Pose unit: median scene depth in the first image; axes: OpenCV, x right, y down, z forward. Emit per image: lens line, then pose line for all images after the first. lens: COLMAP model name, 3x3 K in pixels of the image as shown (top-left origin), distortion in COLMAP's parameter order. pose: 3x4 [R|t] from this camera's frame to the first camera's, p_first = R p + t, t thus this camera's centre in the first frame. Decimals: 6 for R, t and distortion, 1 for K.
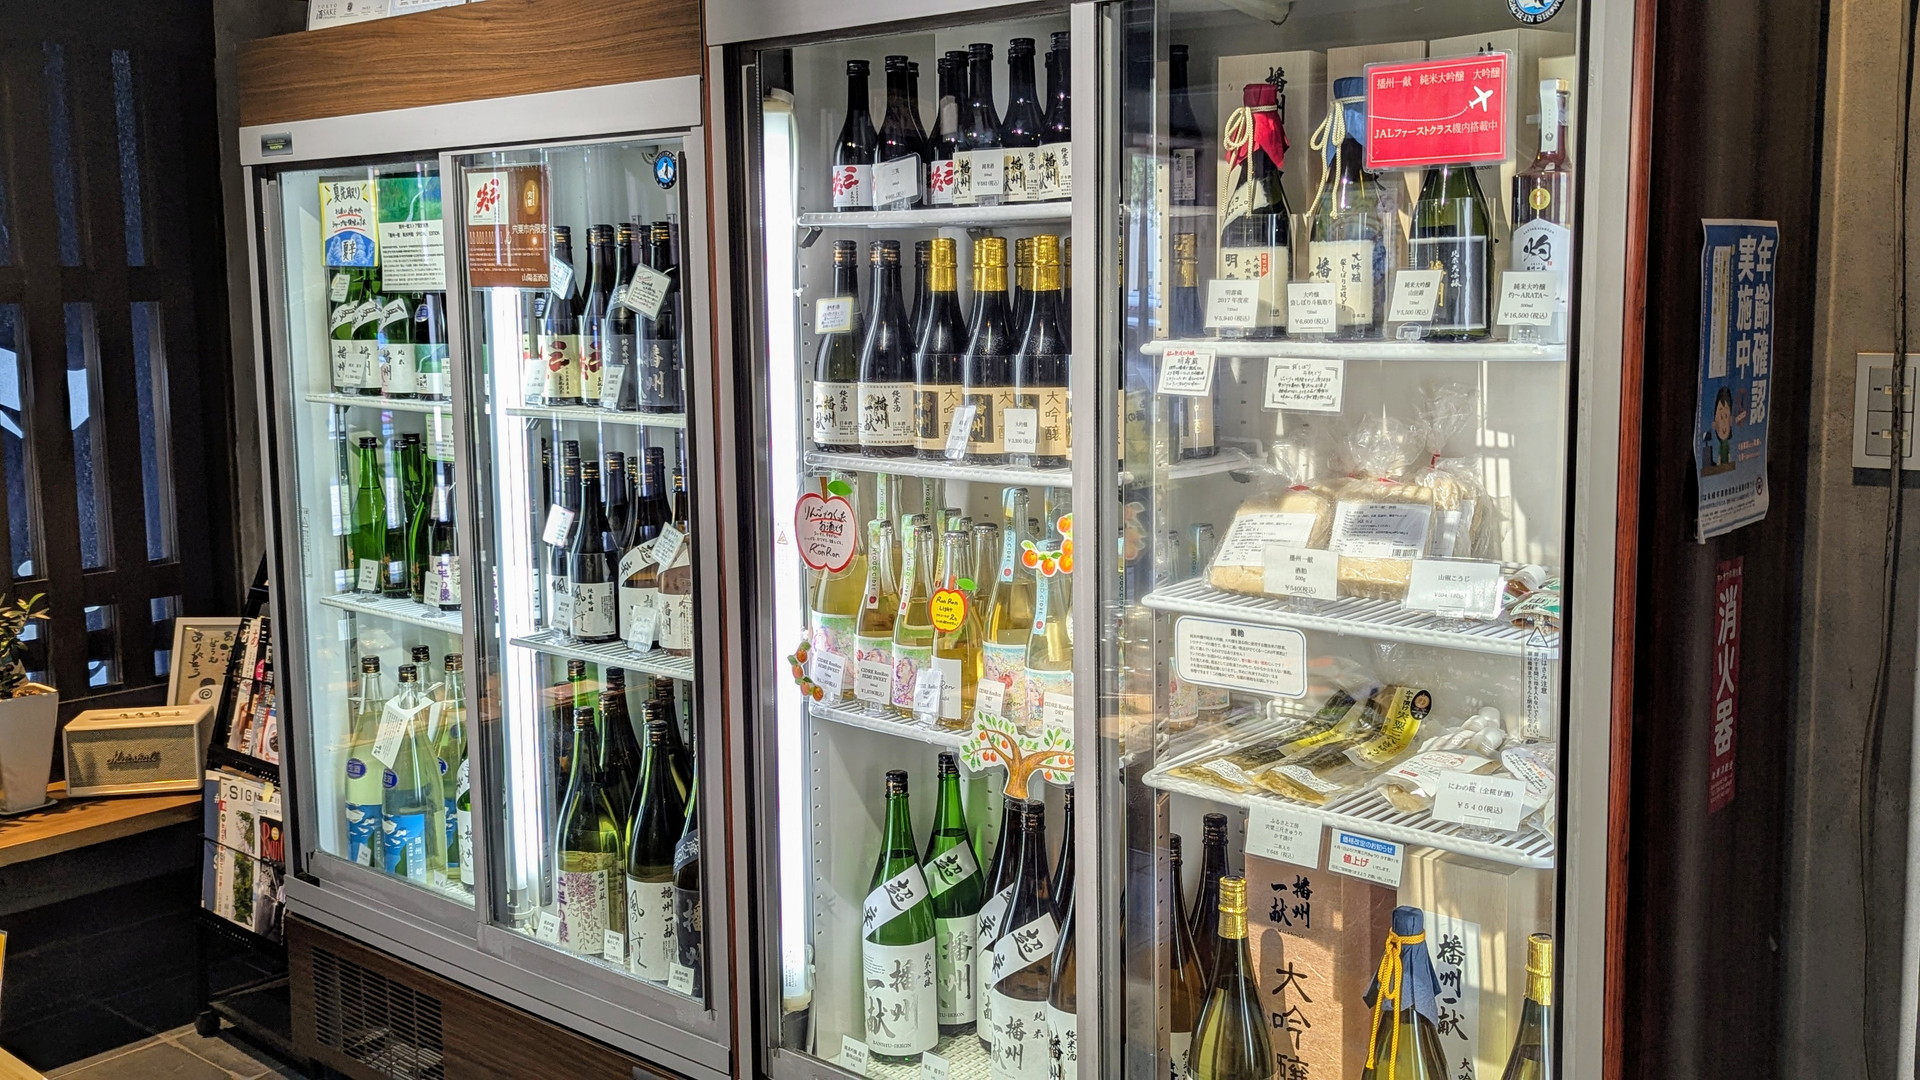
lens RADIAL K [[1803.9, 0, 960.0], [0, 1803.9, 540.0], [0, 0, 1]] dist [0.084548, -0.107908]
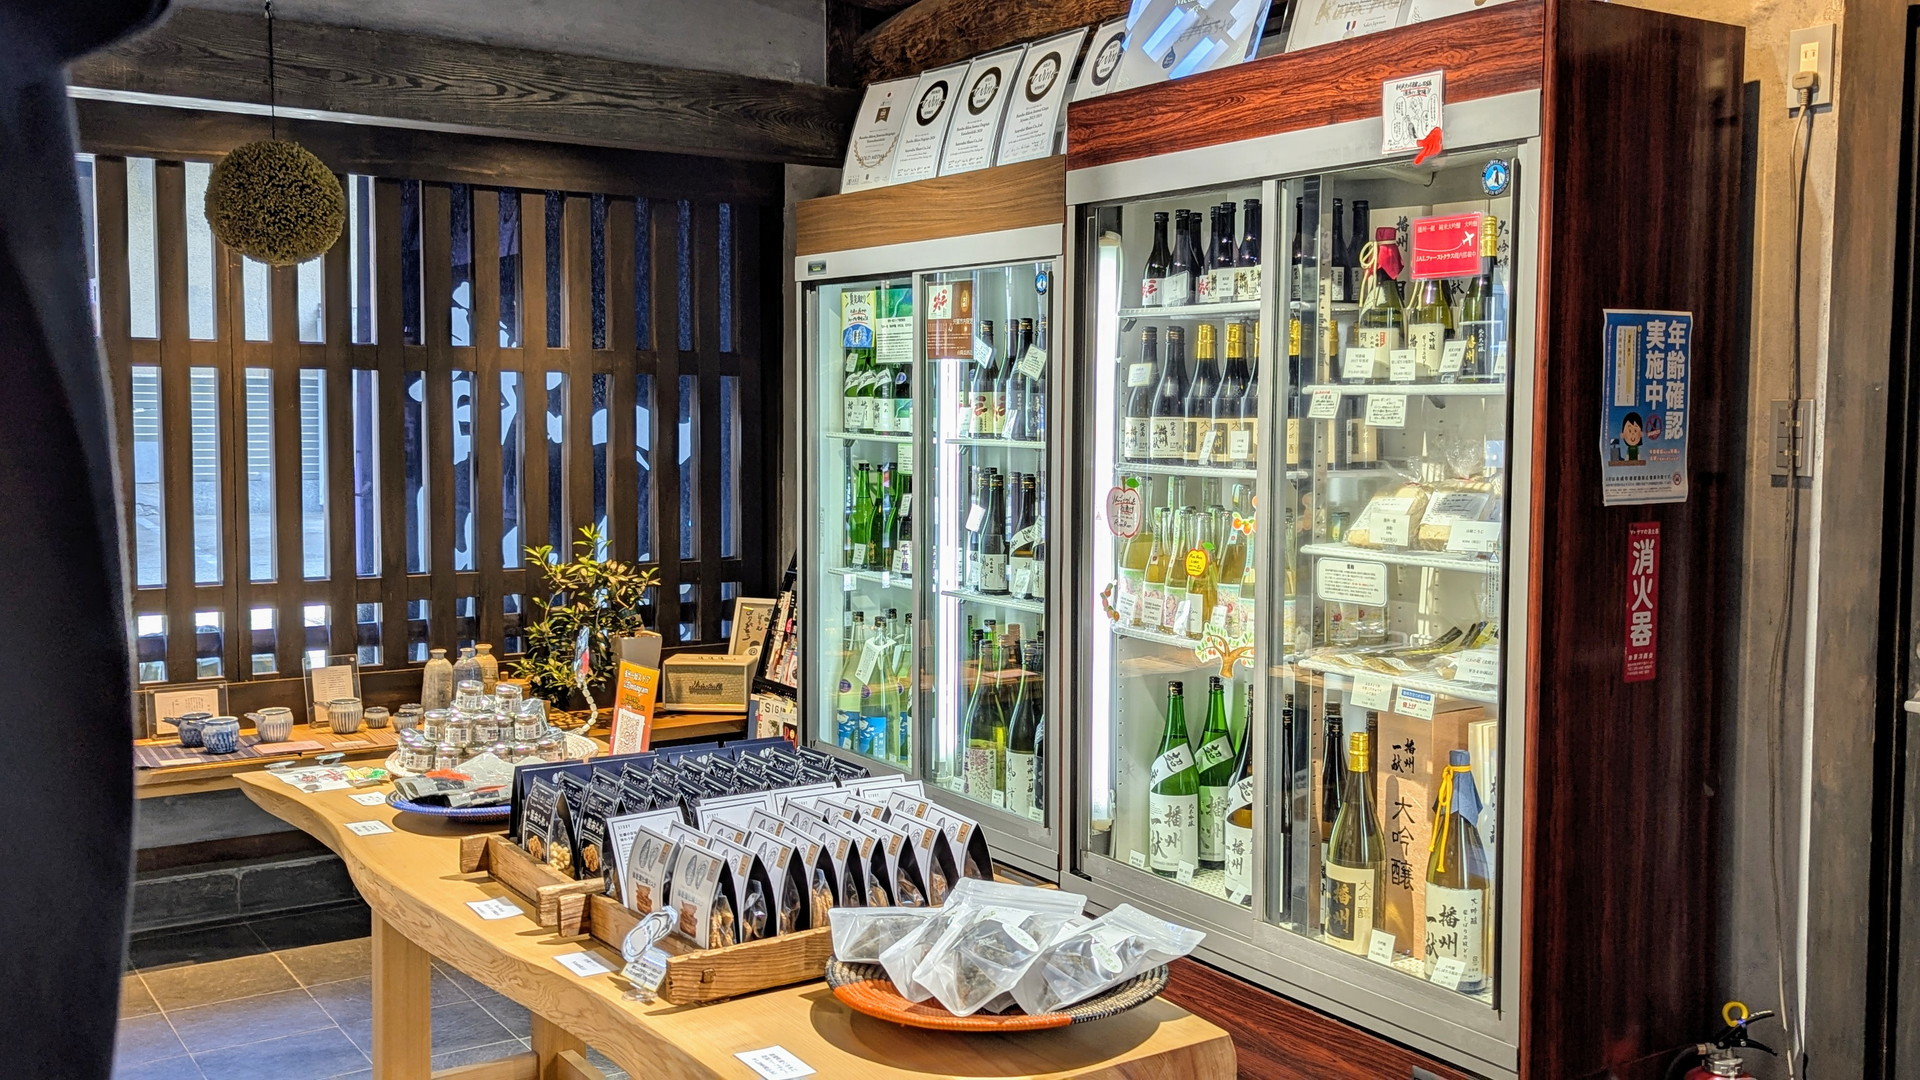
lens RADIAL K [[1404.4, 0, 960.0], [0, 1404.4, 540.0], [0, 0, 1]] dist [0.068172, -0.005503]
pose [[0.967563, 0.047545, -0.248115, 0.067155], [-0.053086, 0.998467, -0.015686, 0.034561], [0.246989, 0.028348, 0.968604, -0.160250]]
